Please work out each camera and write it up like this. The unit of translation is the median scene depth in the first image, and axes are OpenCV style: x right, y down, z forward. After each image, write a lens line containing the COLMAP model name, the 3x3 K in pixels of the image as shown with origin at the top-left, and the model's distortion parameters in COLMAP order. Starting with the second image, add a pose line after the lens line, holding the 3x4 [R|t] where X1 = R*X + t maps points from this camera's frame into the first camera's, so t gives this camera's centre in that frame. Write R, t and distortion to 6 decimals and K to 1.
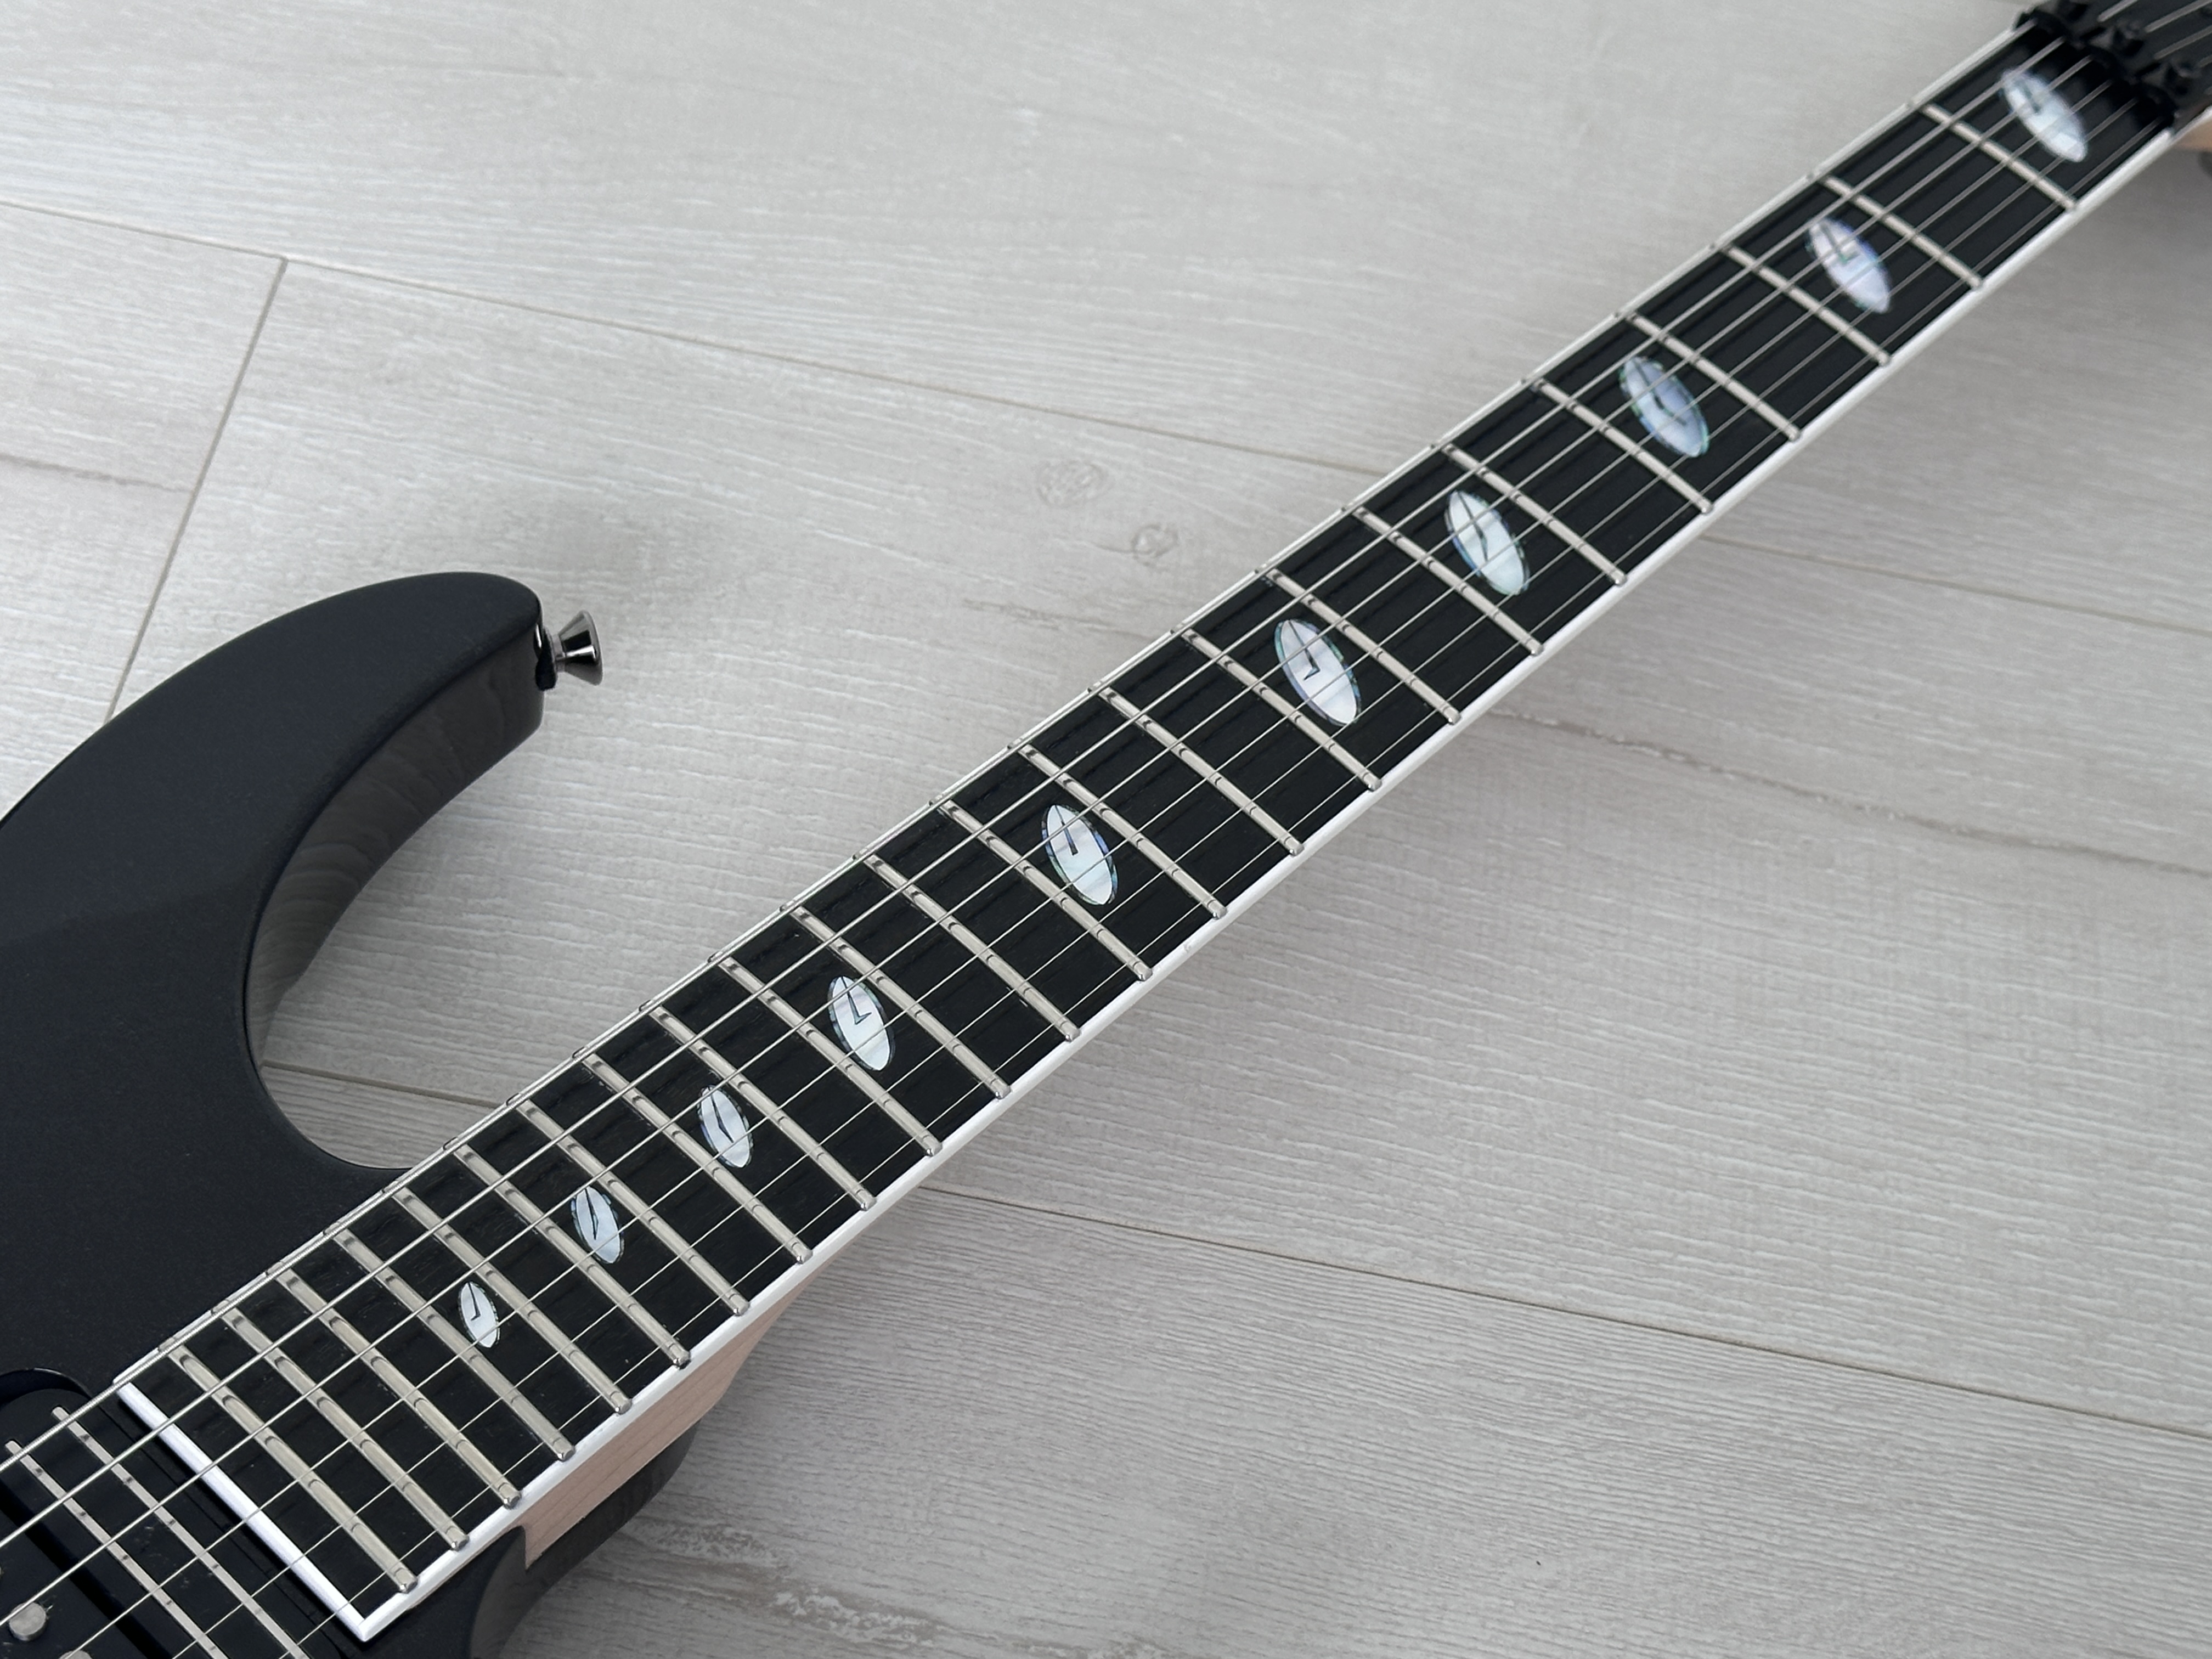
lens RADIAL K [[3918.0, 0, 1106.0], [0, 3918.0, 829.5], [0, 0, 1]] dist [0.179156, -0.194132]
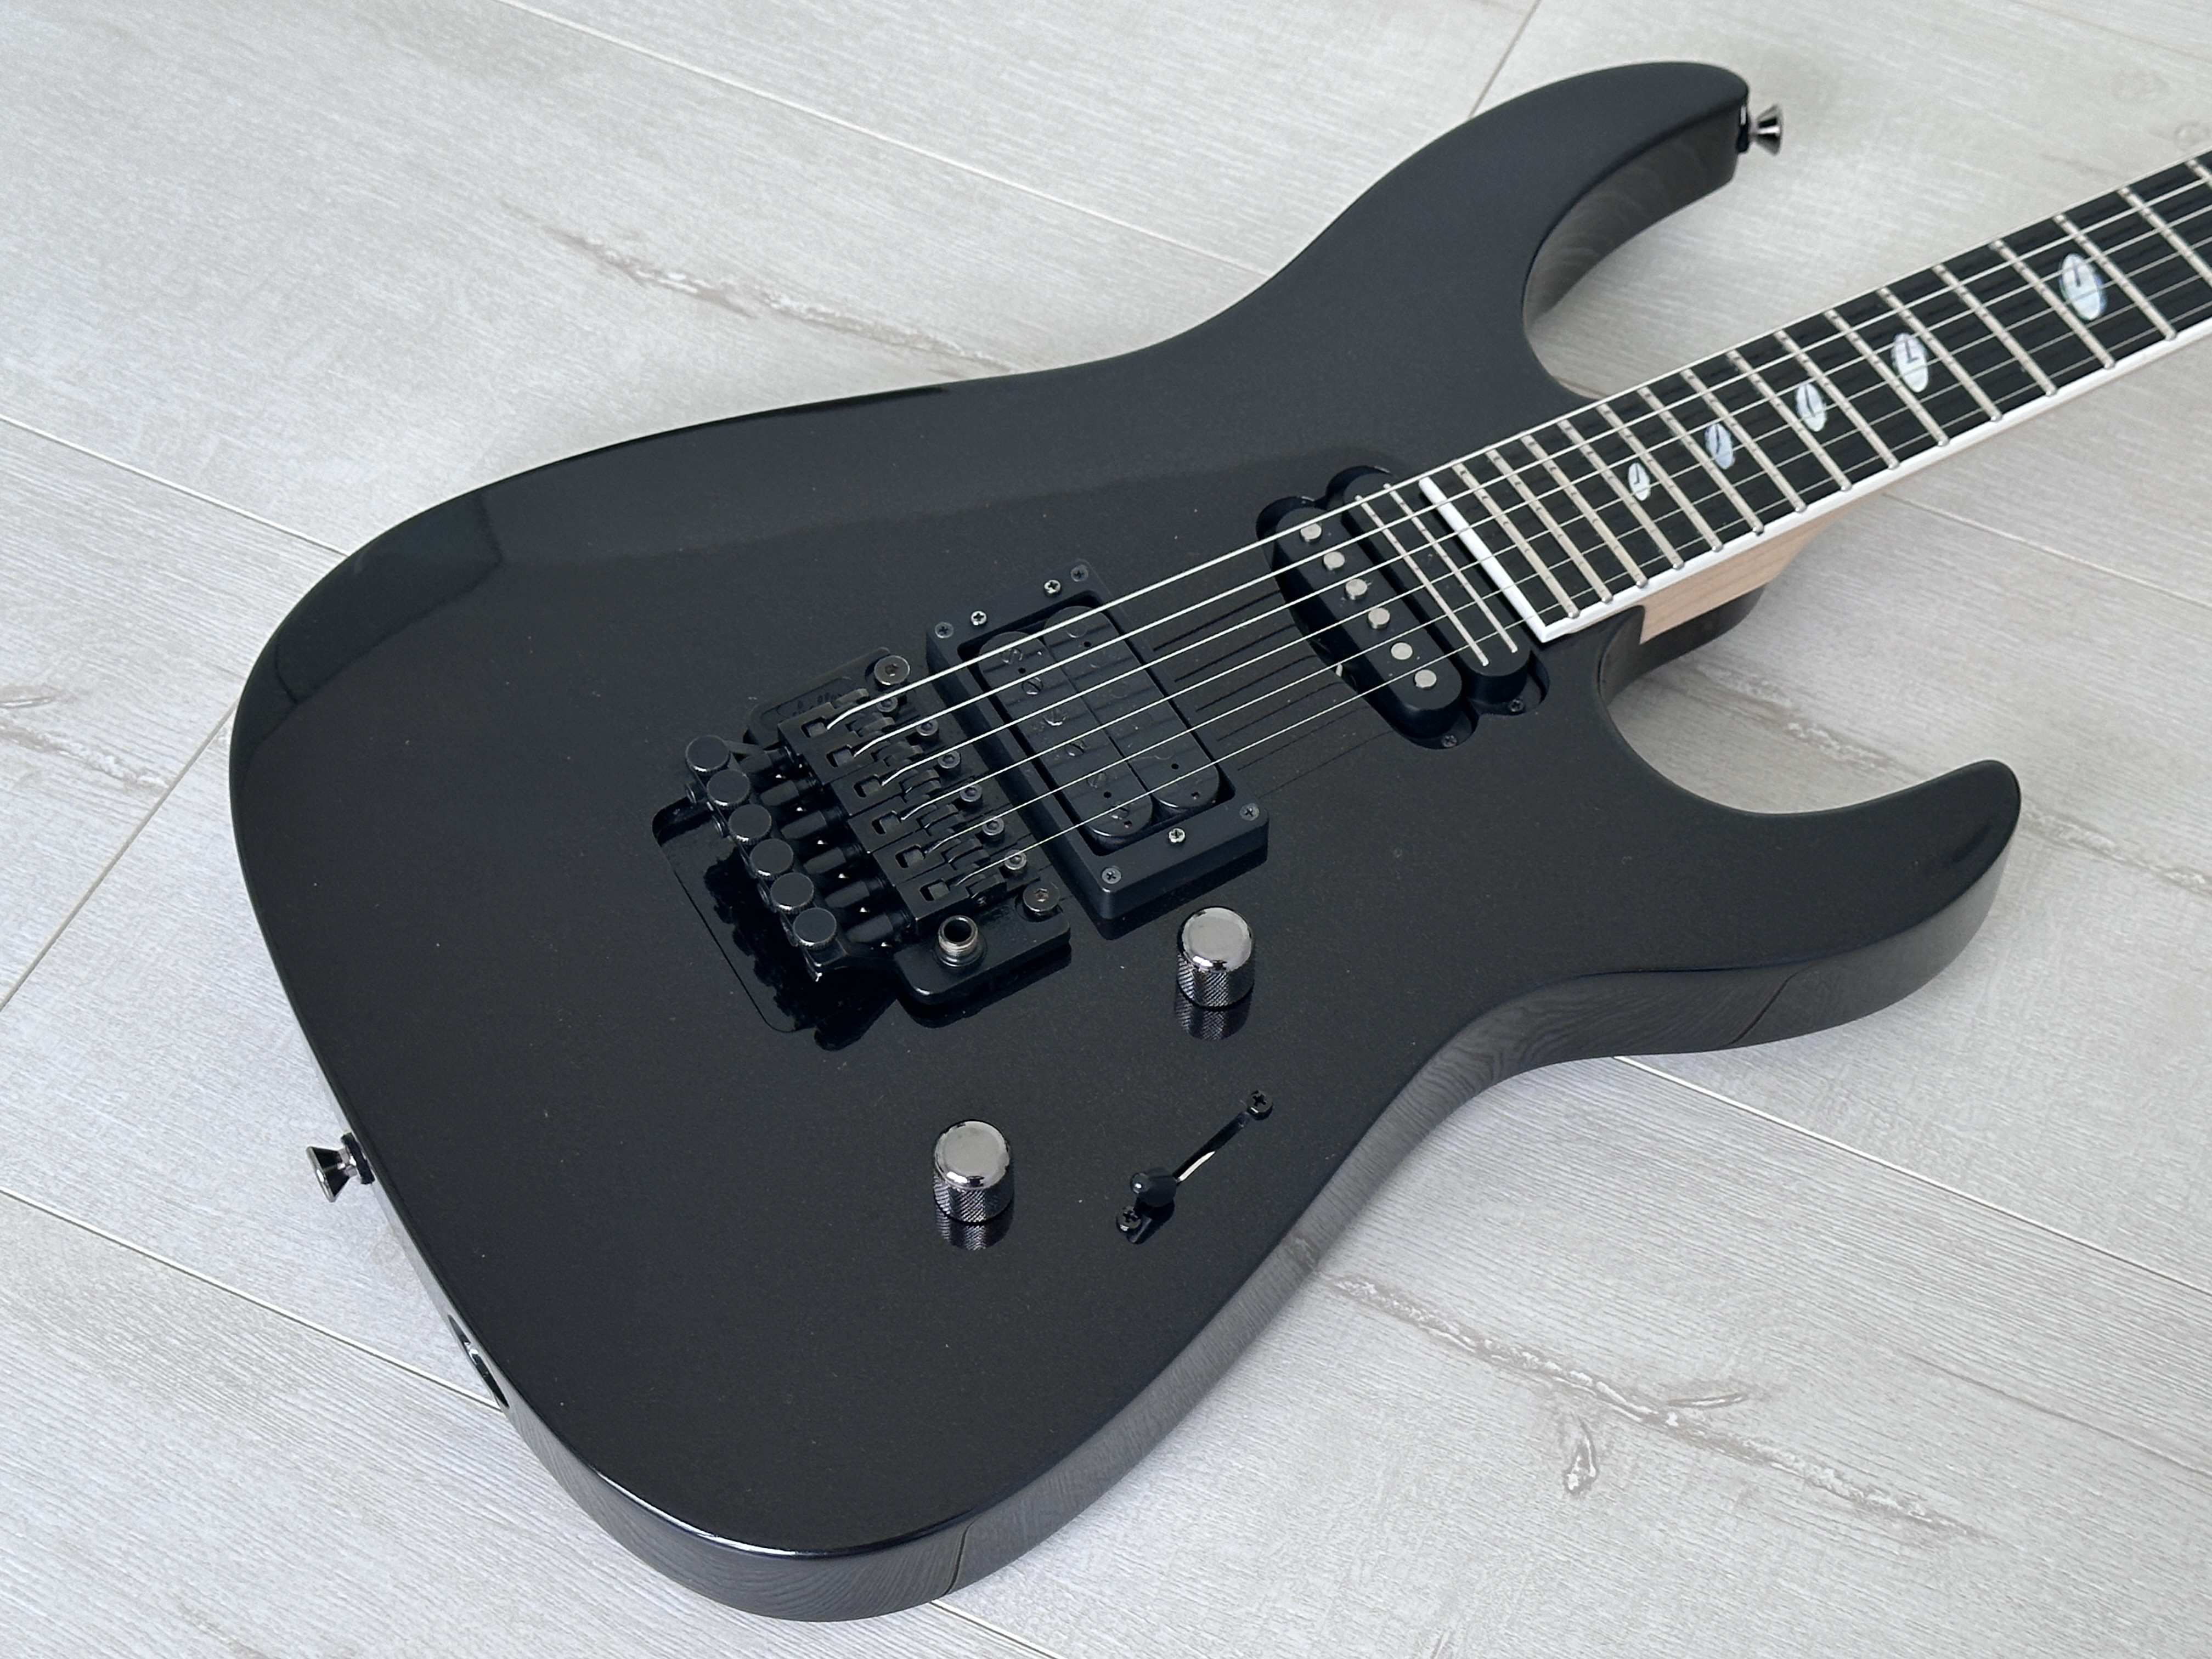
lens RADIAL K [[3841.1, 0, 1150.1], [0, 3841.1, 833.7], [0, 0, 1]] dist [0.144326, -0.134919]
pose [[0.949227, 0.175990, -0.260759, 0.080277], [-0.169914, 0.984392, 0.045852, 0.208926], [0.264758, 0.000783, 0.964315, -0.522517]]
